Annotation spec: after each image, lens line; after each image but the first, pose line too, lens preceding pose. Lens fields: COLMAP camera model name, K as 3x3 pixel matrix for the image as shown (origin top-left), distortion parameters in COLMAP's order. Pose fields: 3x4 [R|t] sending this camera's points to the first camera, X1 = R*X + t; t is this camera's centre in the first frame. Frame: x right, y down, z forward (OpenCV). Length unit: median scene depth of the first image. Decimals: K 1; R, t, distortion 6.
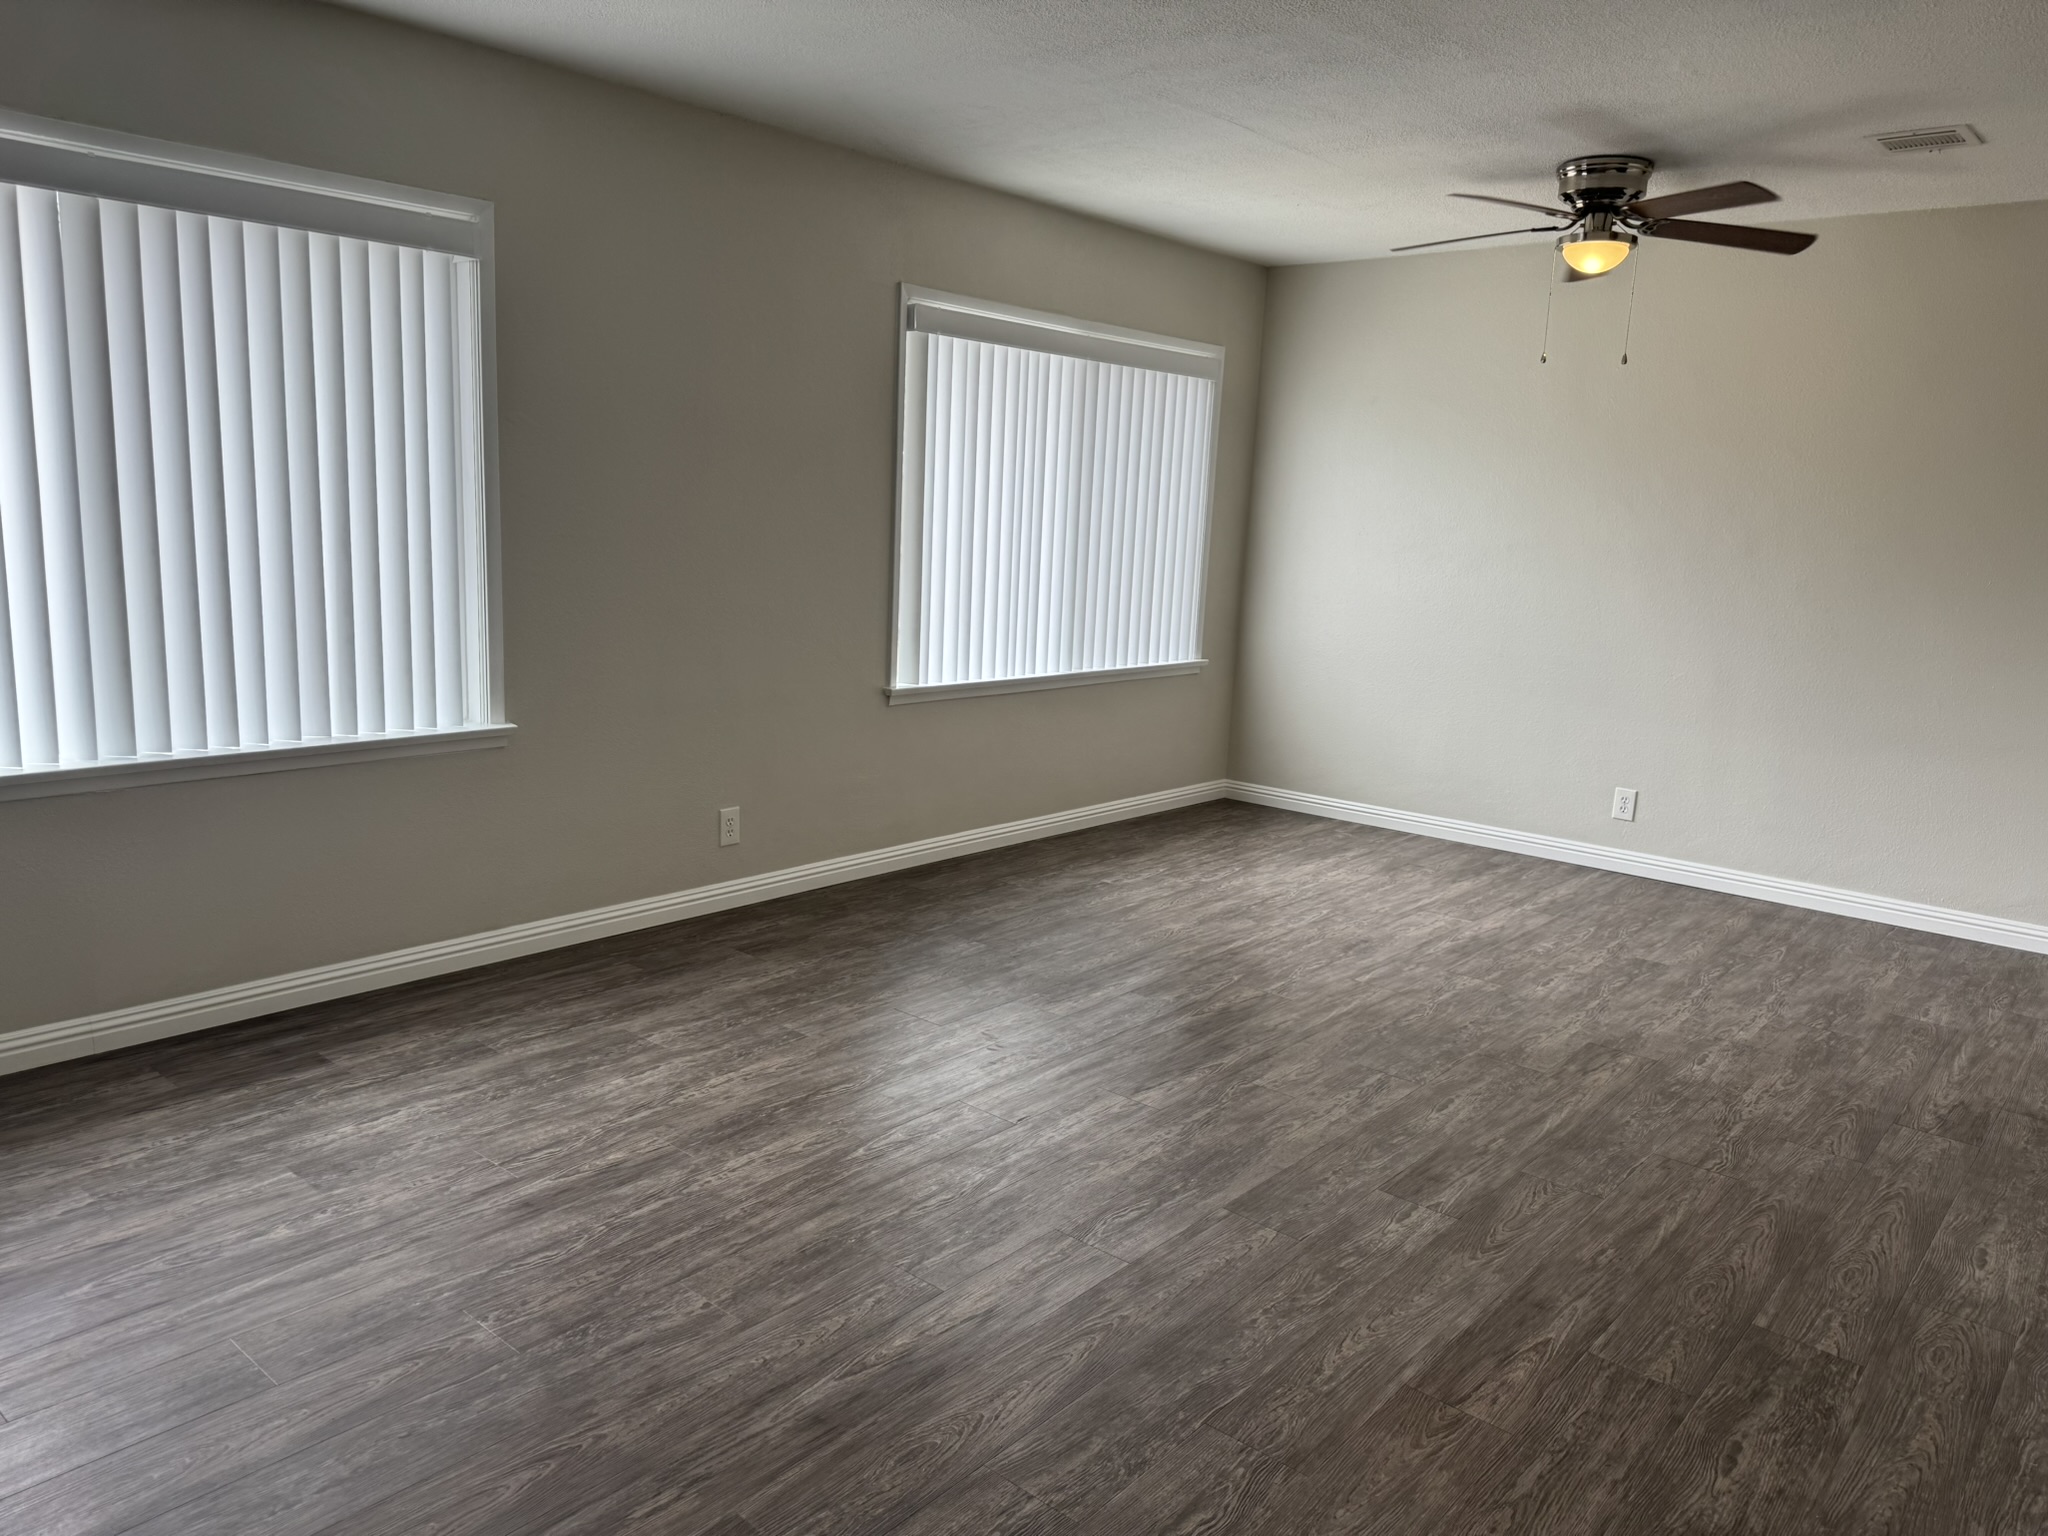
lens RADIAL K [[1550.7, 0, 1024.0], [0, 1550.7, 768.0], [0, 0, 1]] dist [0.265247, -0.481526]
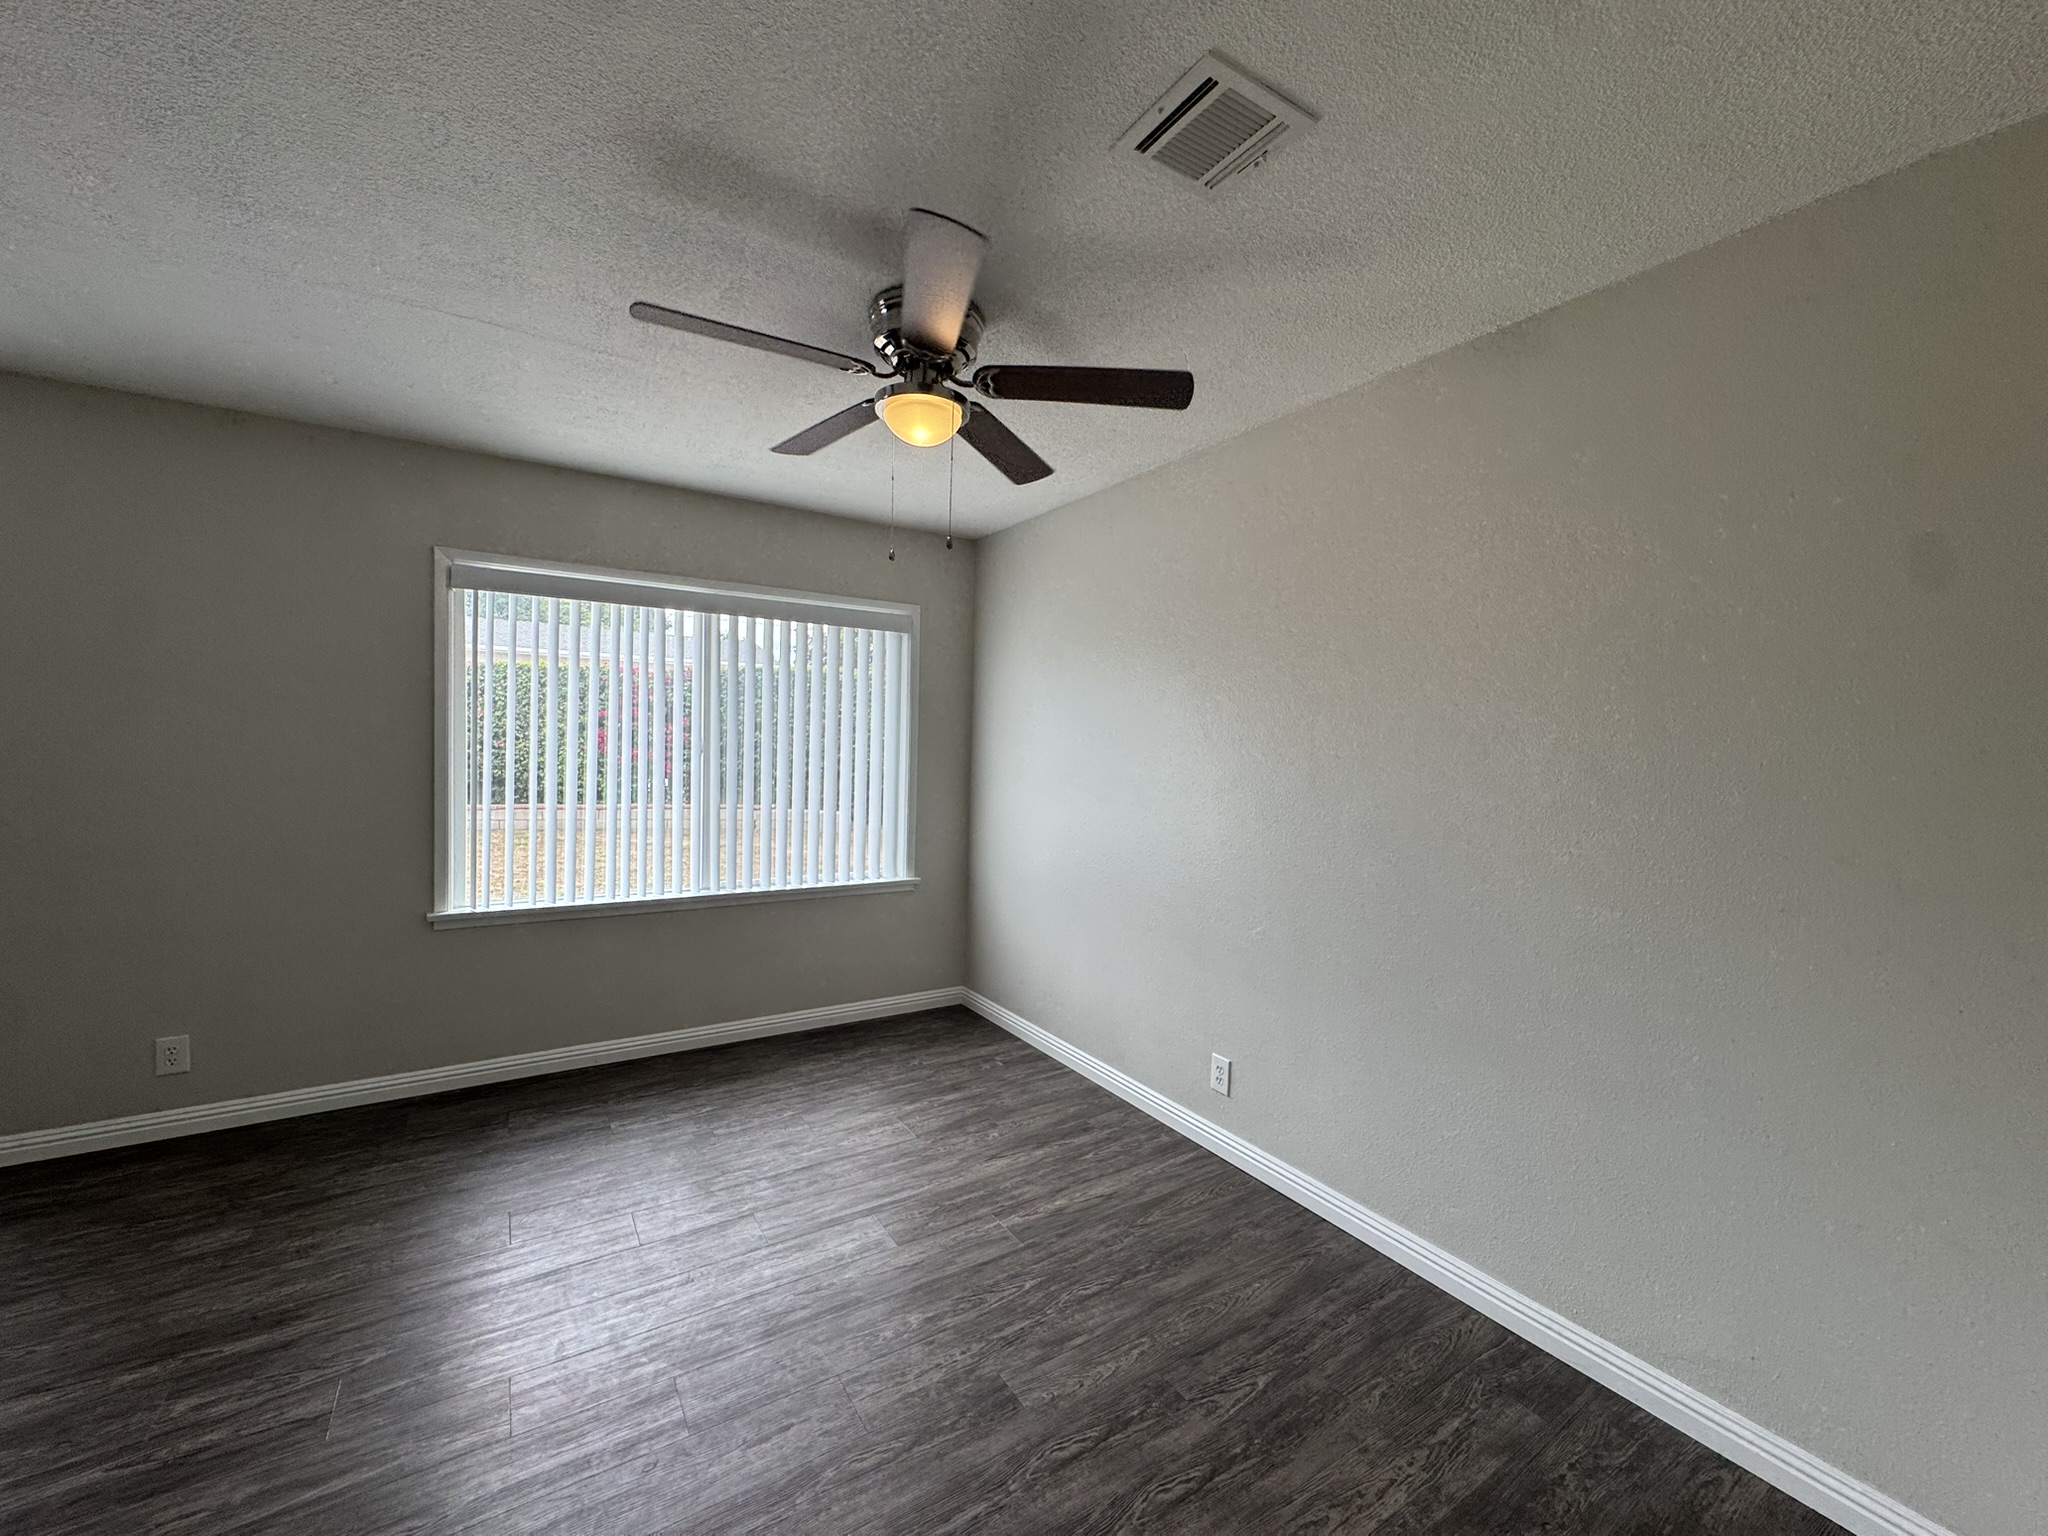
lens RADIAL K [[830.2, 0, 1024.0], [0, 830.2, 768.0], [0, 0, 1]] dist [-0.000890, 0.000020]
pose [[0.948357, -0.015555, -0.316823, 0.446105], [-0.032938, 0.988569, -0.147128, -0.075369], [0.315490, 0.149965, 0.937004, 0.555025]]
